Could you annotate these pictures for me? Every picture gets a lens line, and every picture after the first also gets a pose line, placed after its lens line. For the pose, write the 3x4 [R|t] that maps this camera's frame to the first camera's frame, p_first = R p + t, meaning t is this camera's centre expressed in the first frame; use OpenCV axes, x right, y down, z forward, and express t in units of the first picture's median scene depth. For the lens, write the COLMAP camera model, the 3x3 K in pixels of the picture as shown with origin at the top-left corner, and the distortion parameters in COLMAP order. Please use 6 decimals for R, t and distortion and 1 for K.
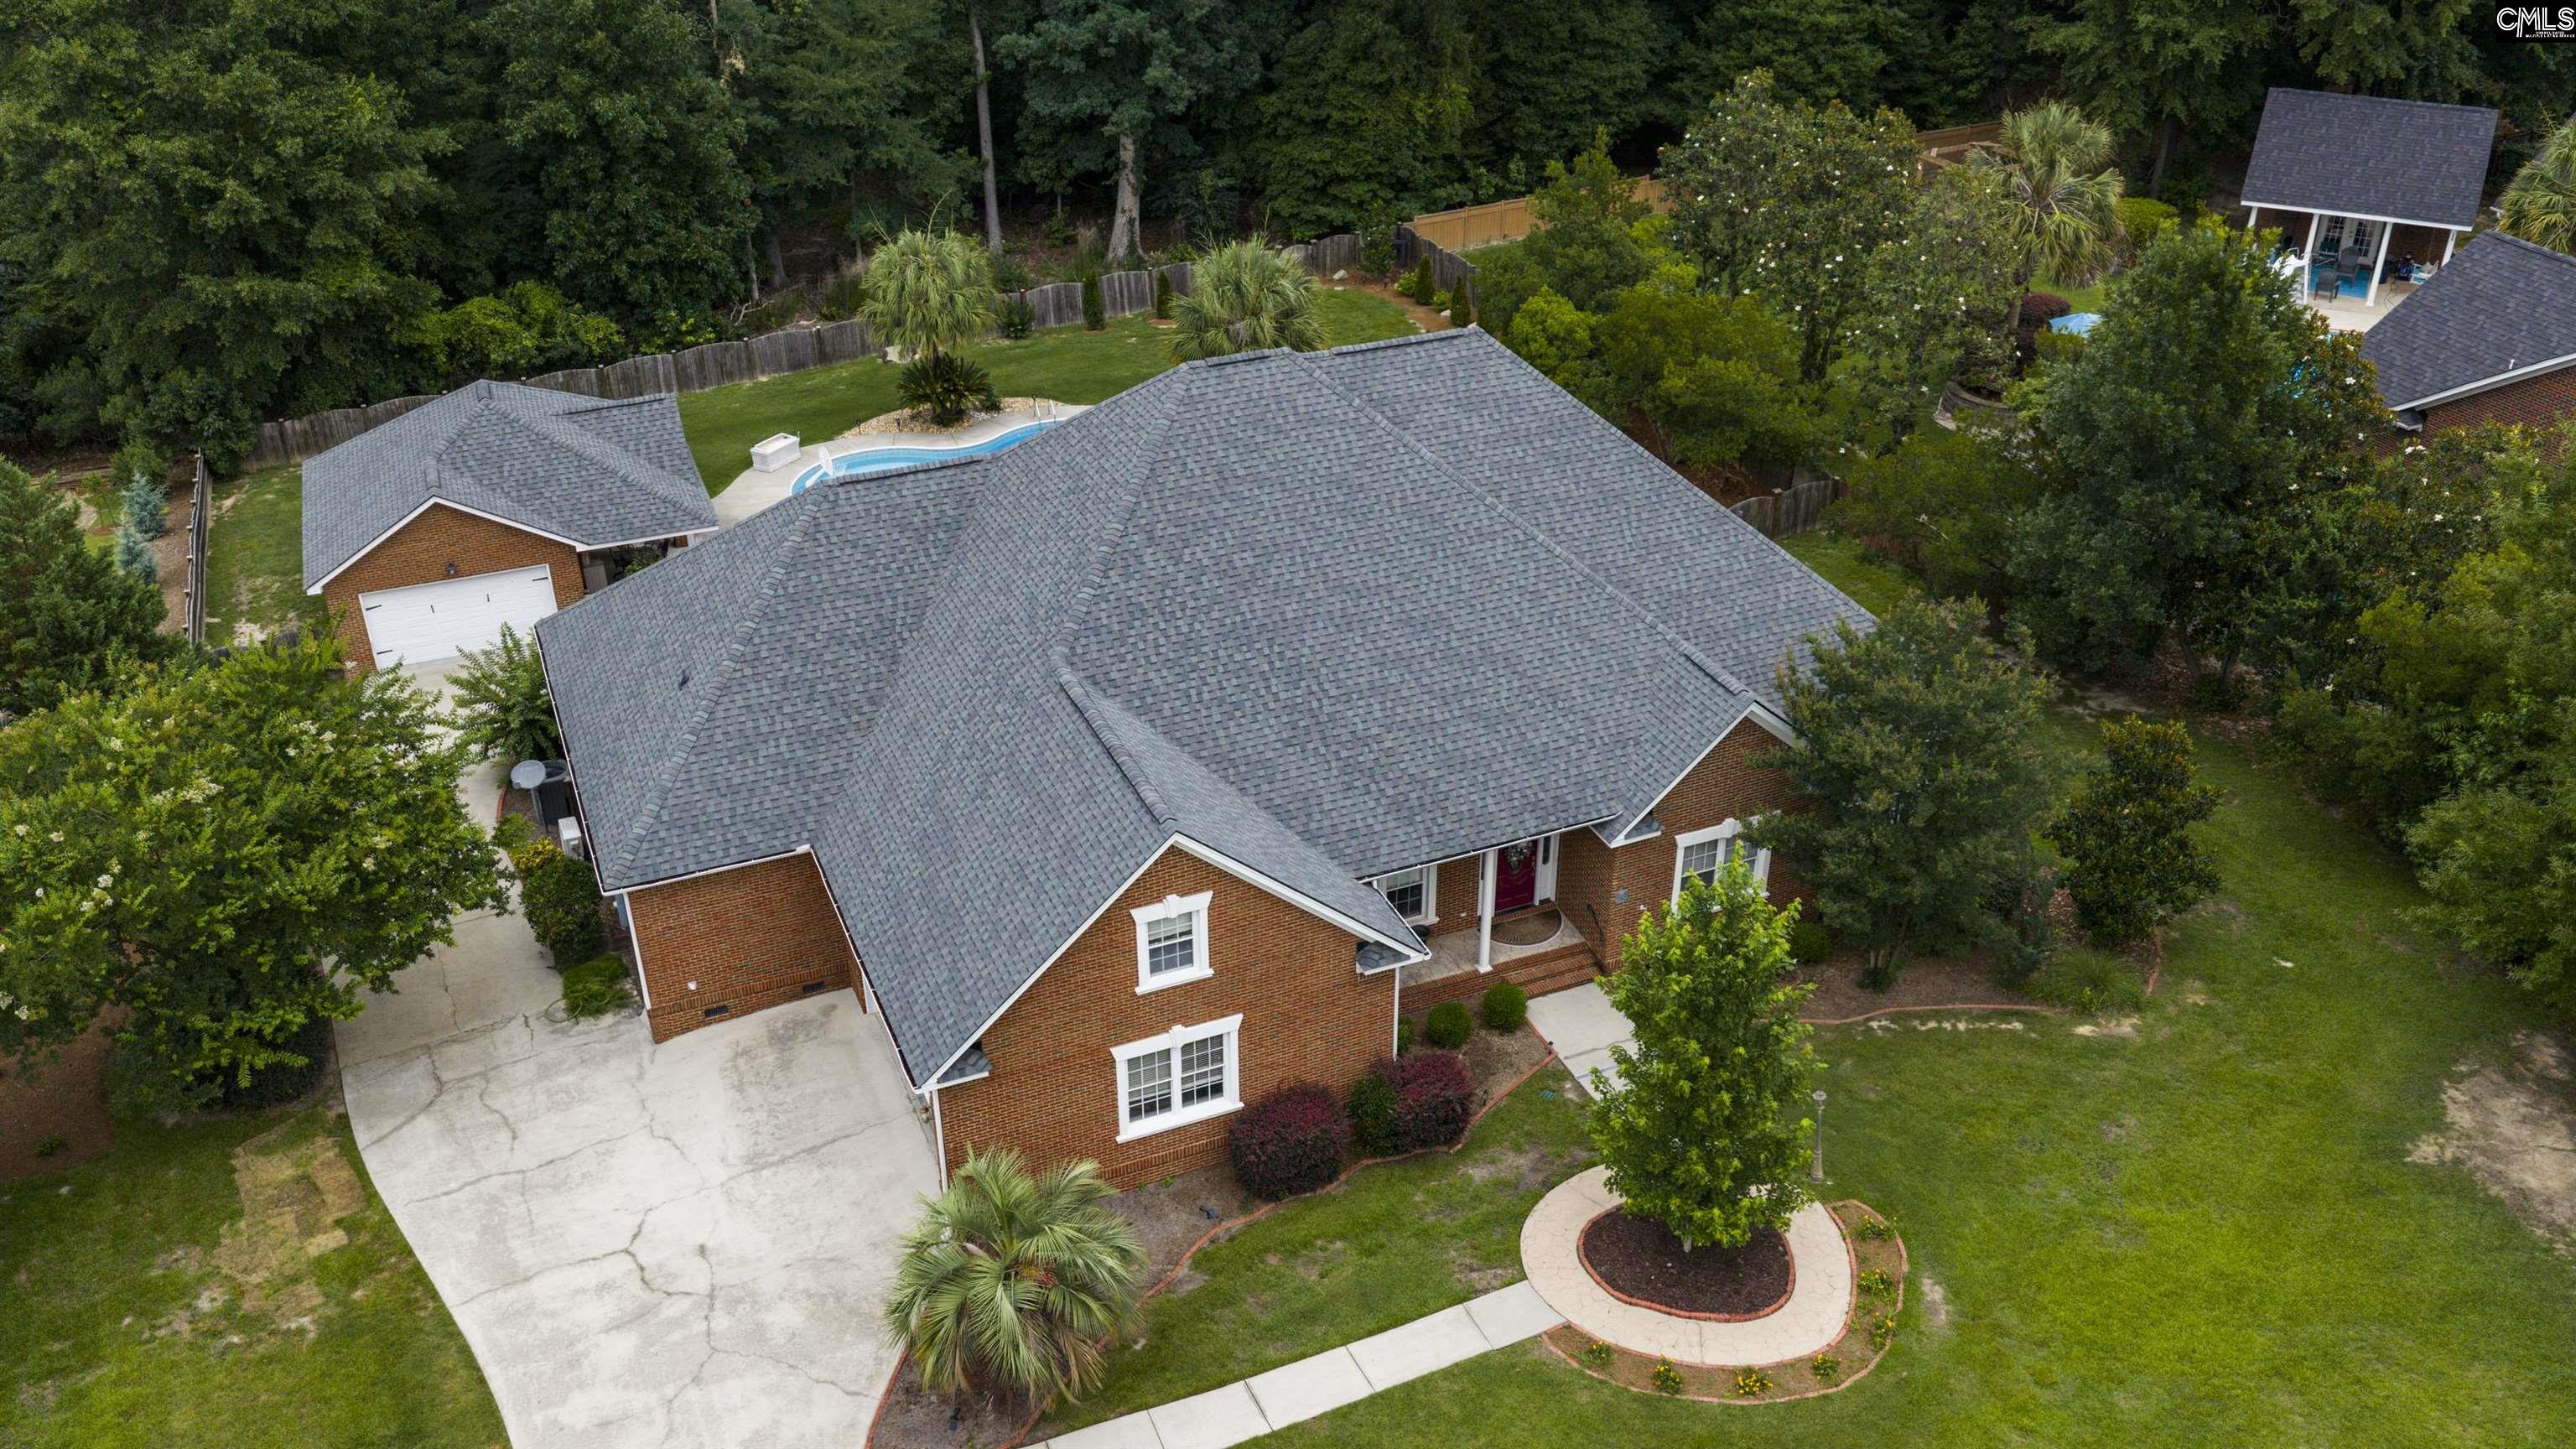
lens RADIAL K [[2136.3, 0, 1288.0], [0, 2136.3, 724.5], [0, 0, 1]] dist [0.014950, -0.039935]
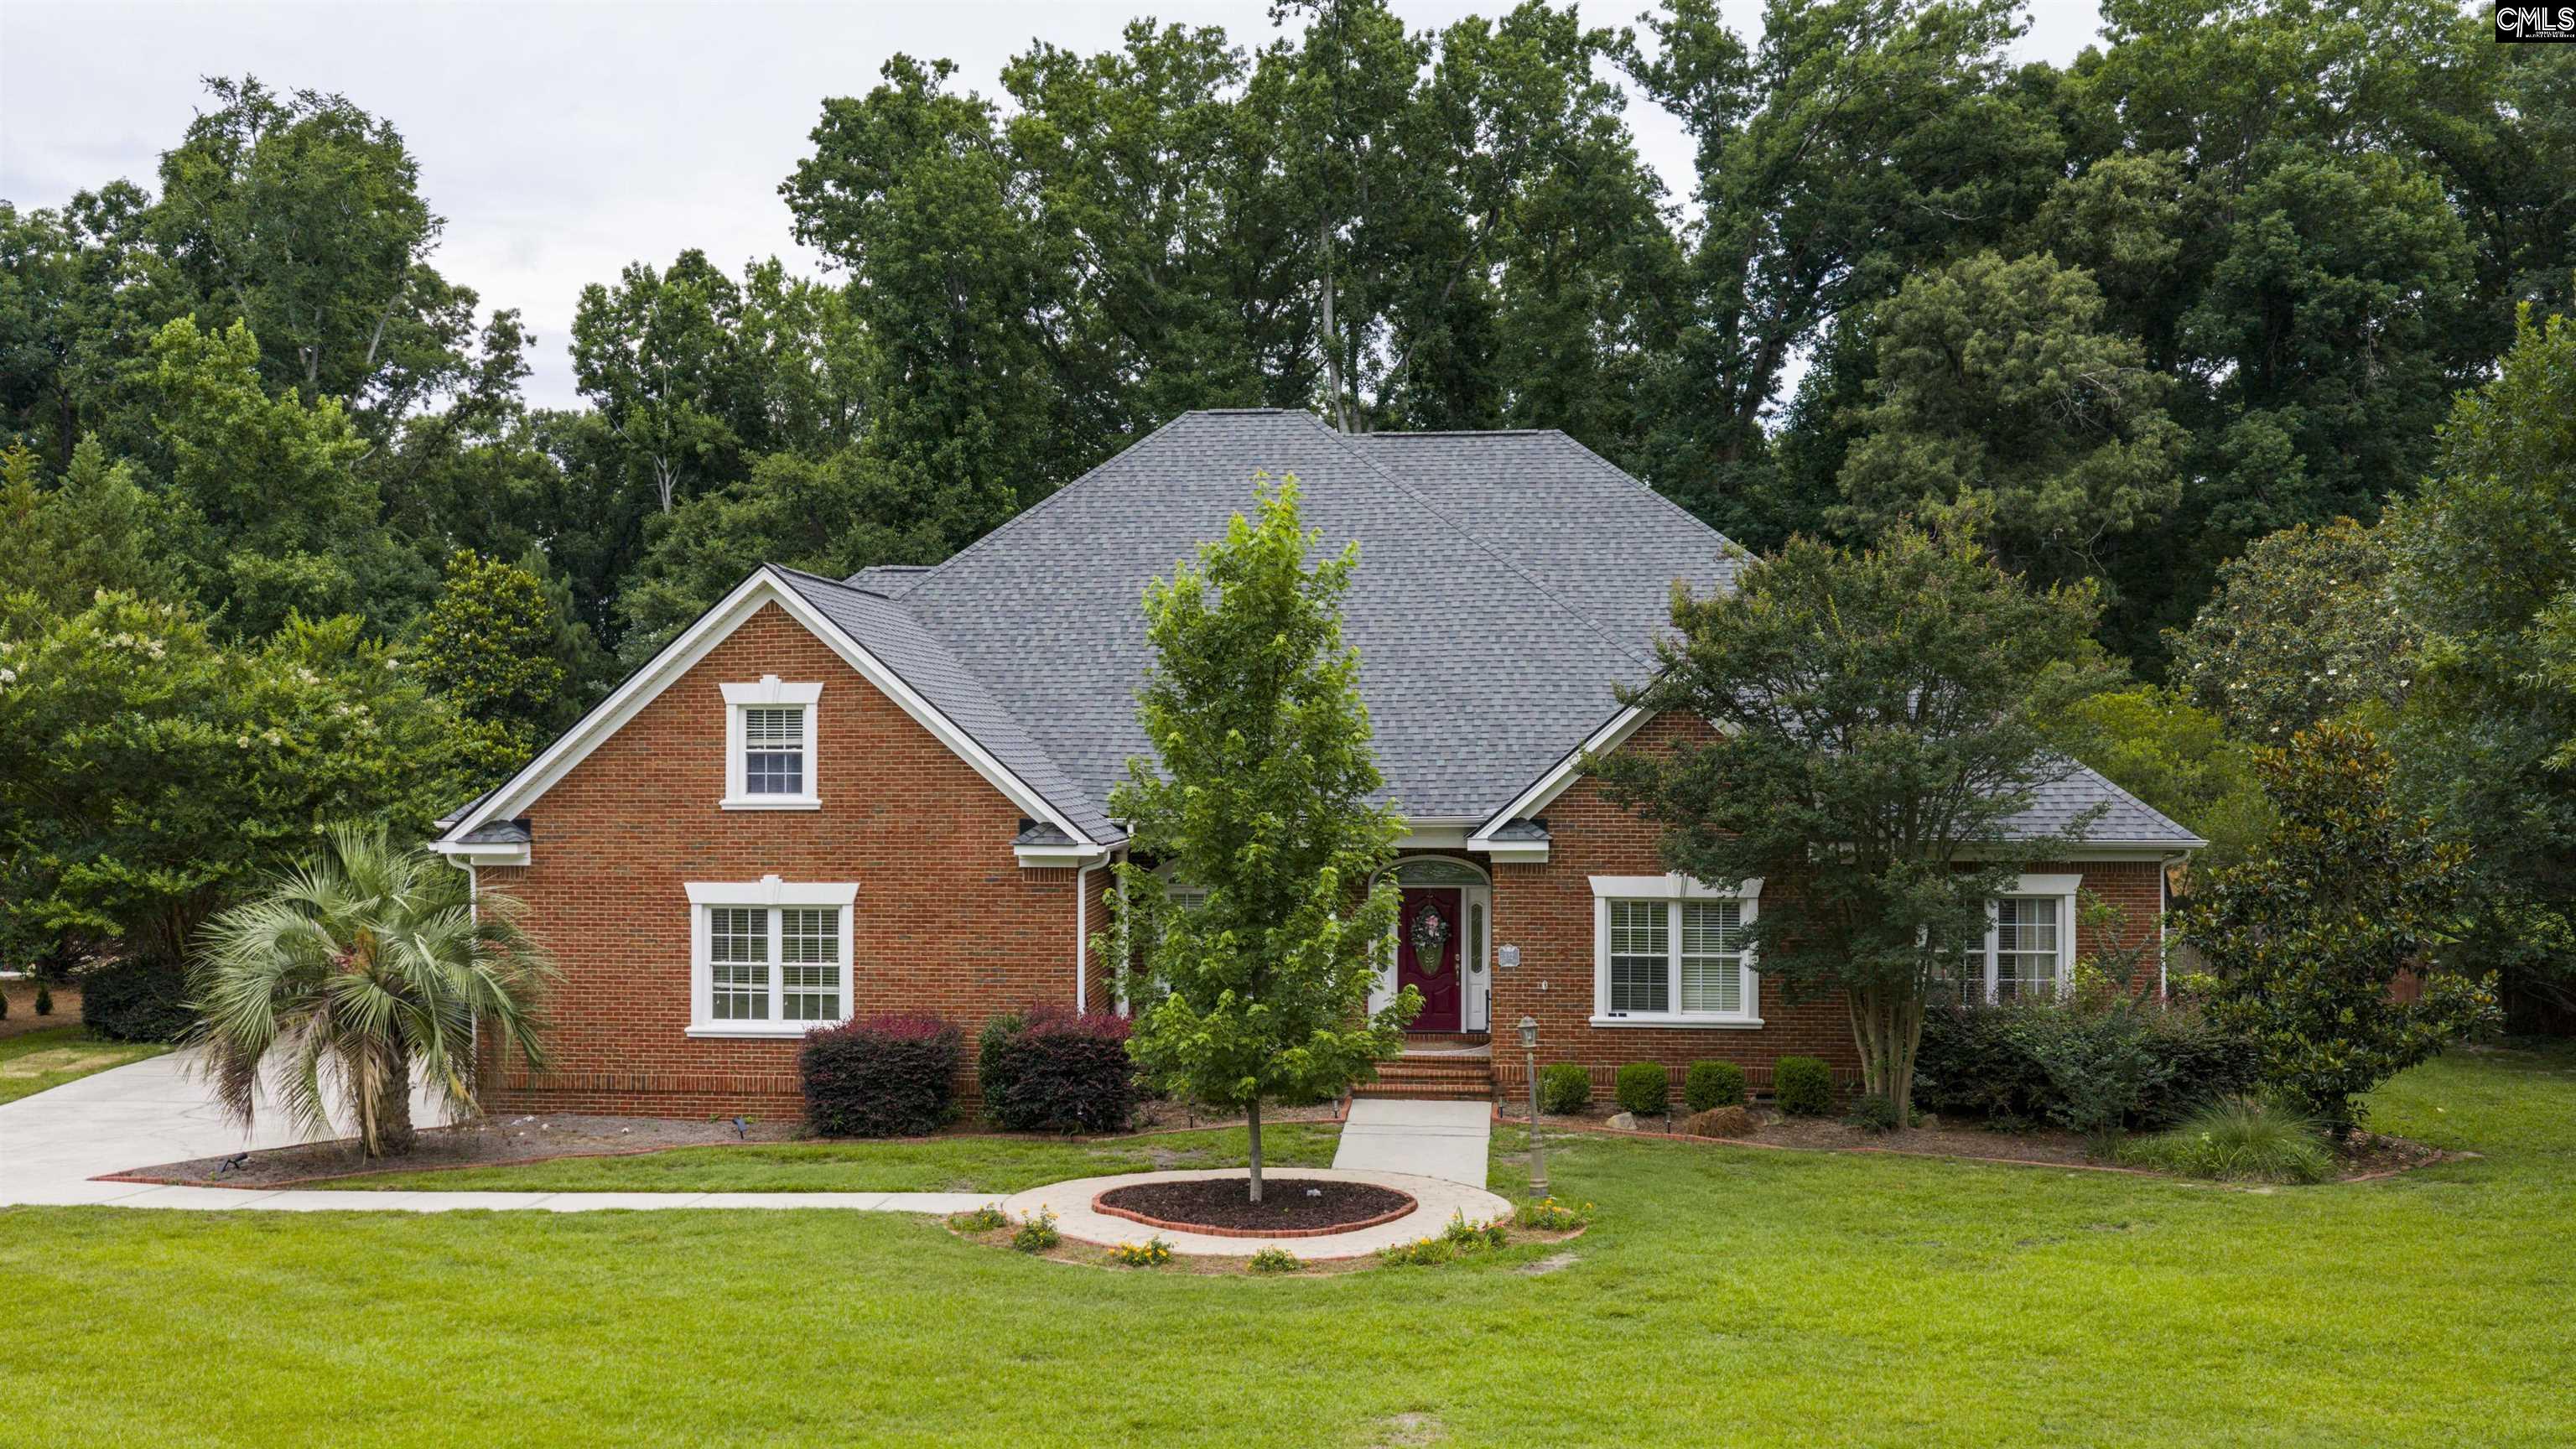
lens RADIAL K [[2127.6, 0, 1287.9], [0, 2127.6, 738.2], [0, 0, 1]] dist [0.020010, -0.051096]
pose [[0.881937, 0.003754, -0.471352, 0.435084], [-0.239304, 0.865084, -0.440867, 0.356021], [0.406104, 0.501613, 0.763848, 0.400168]]
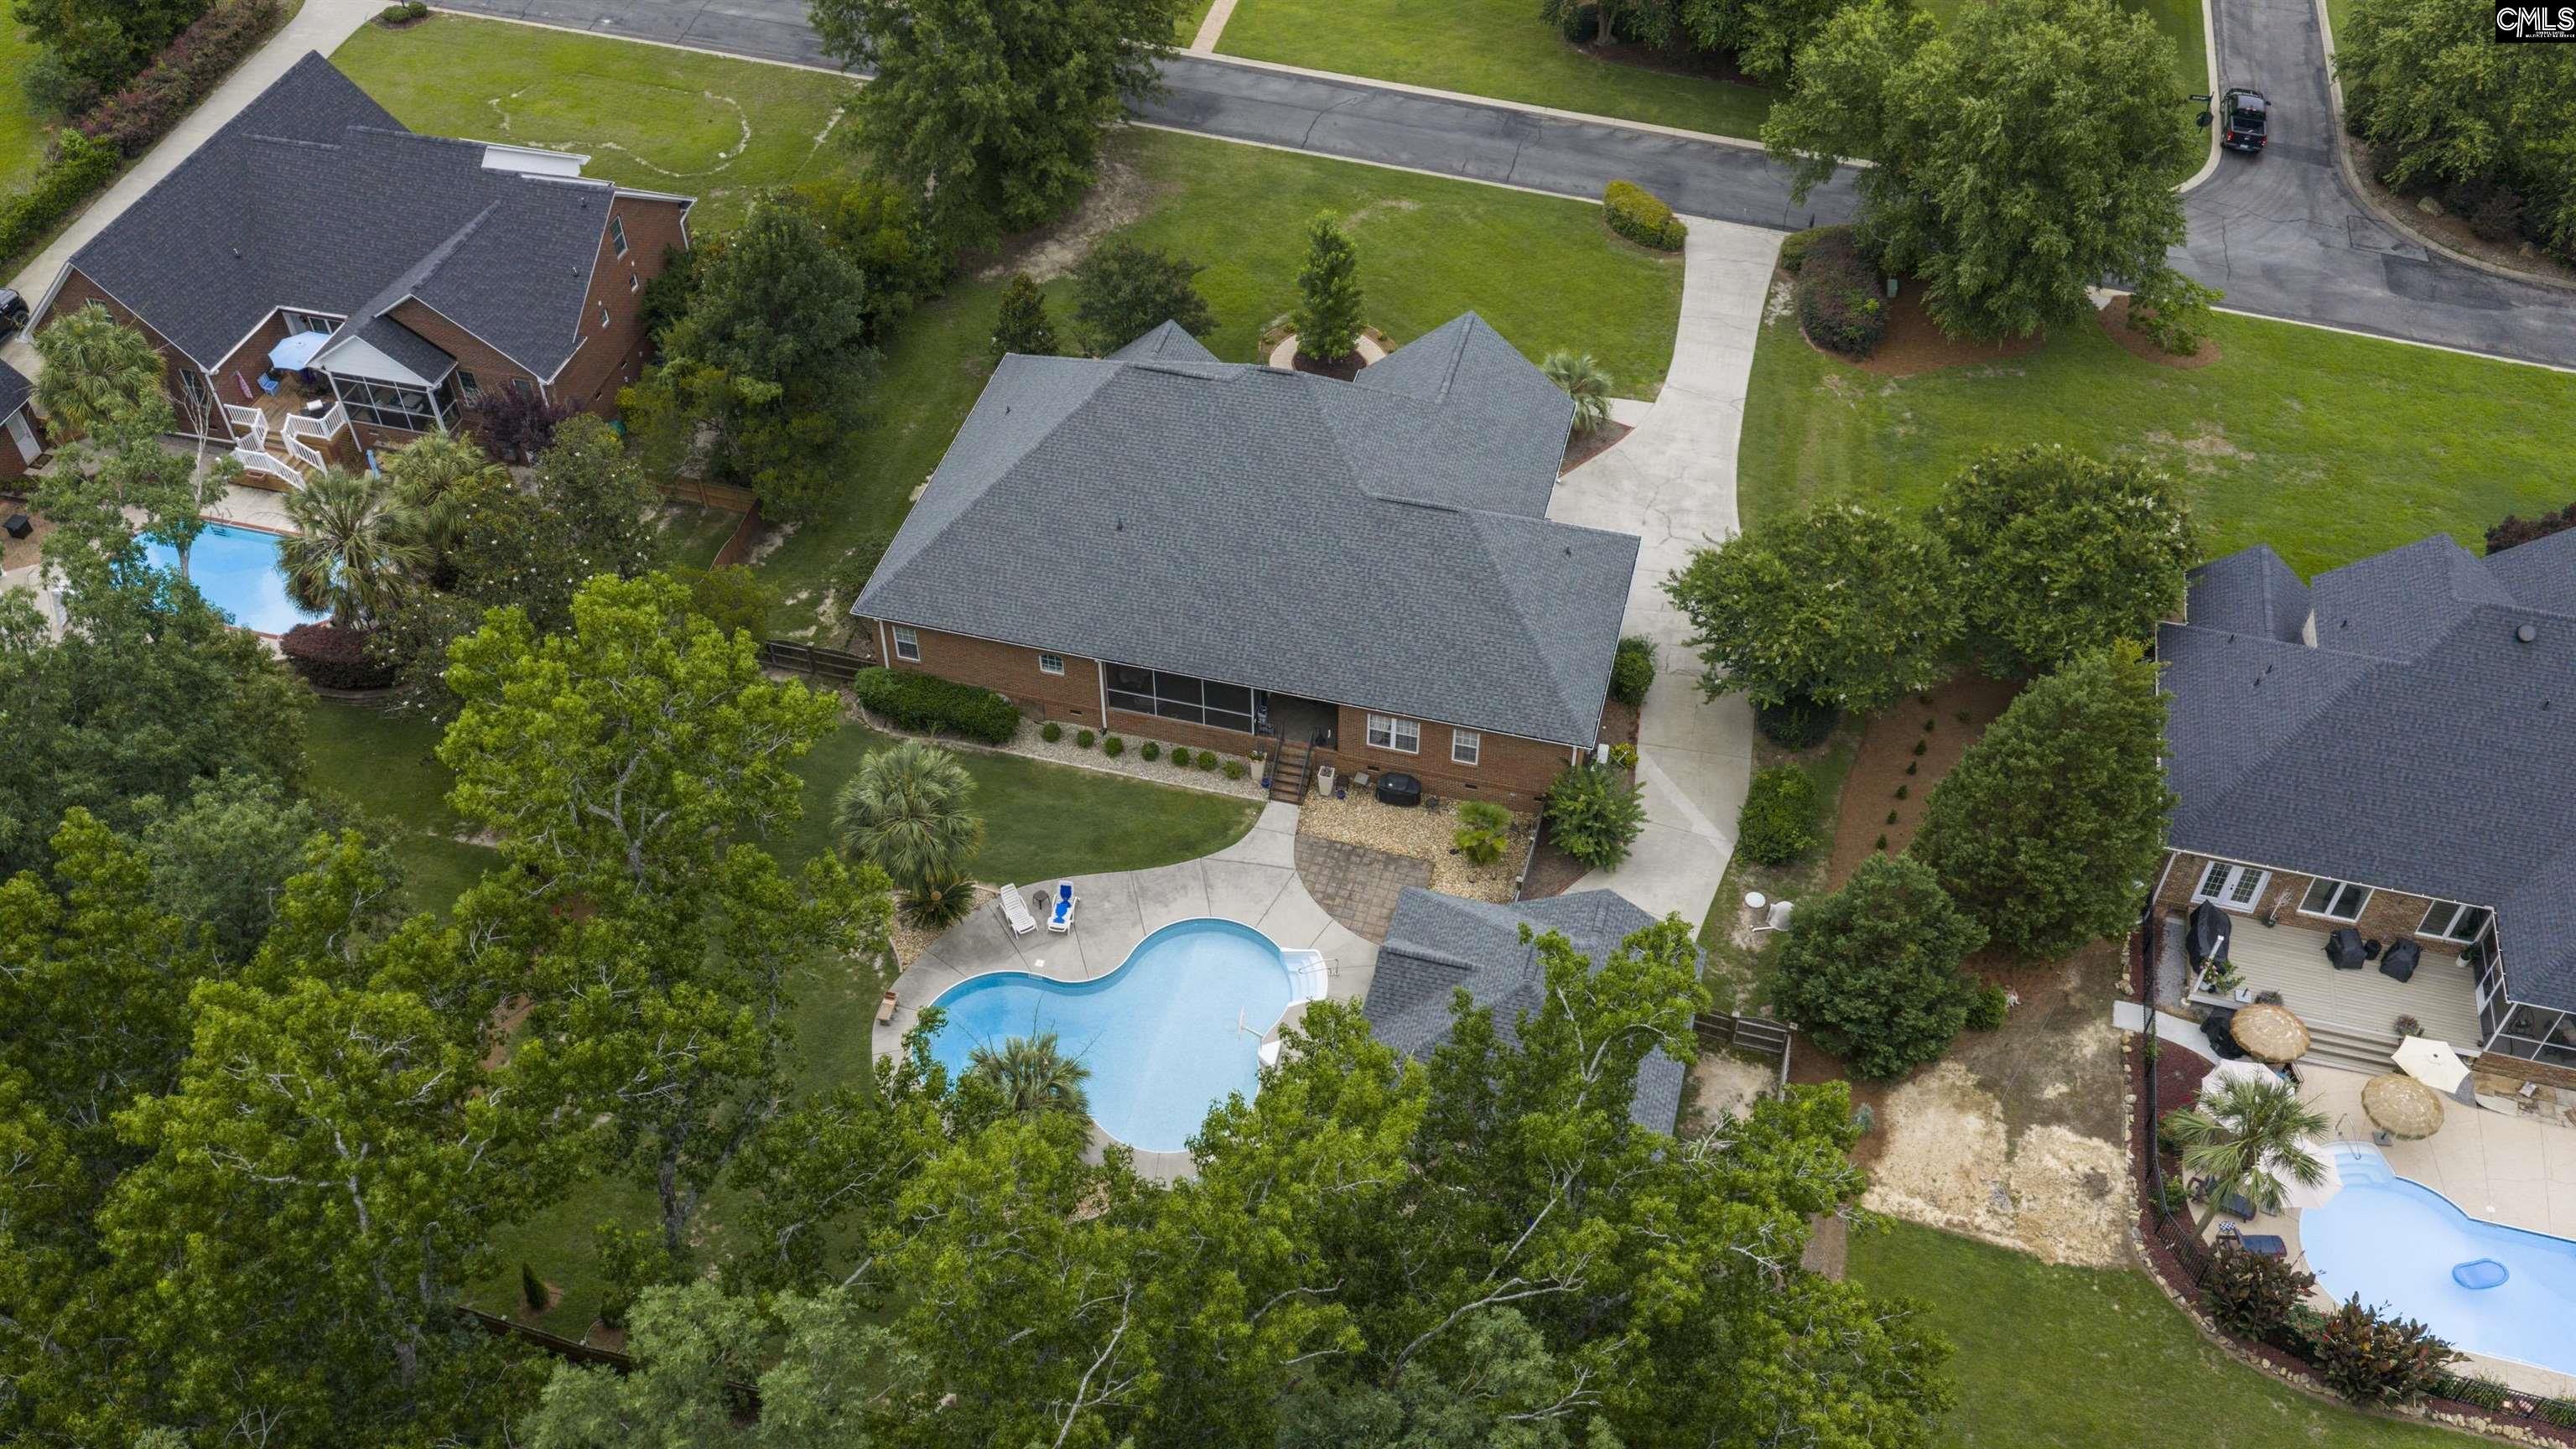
lens RADIAL K [[2128.1, 0, 1293.8], [0, 2128.1, 755.2], [0, 0, 1]] dist [0.011539, -0.039978]
pose [[-0.790705, -0.438576, 0.427127, -0.995115], [0.310447, 0.314081, 0.897204, -1.766106], [-0.527644, 0.842024, -0.112191, 1.531725]]
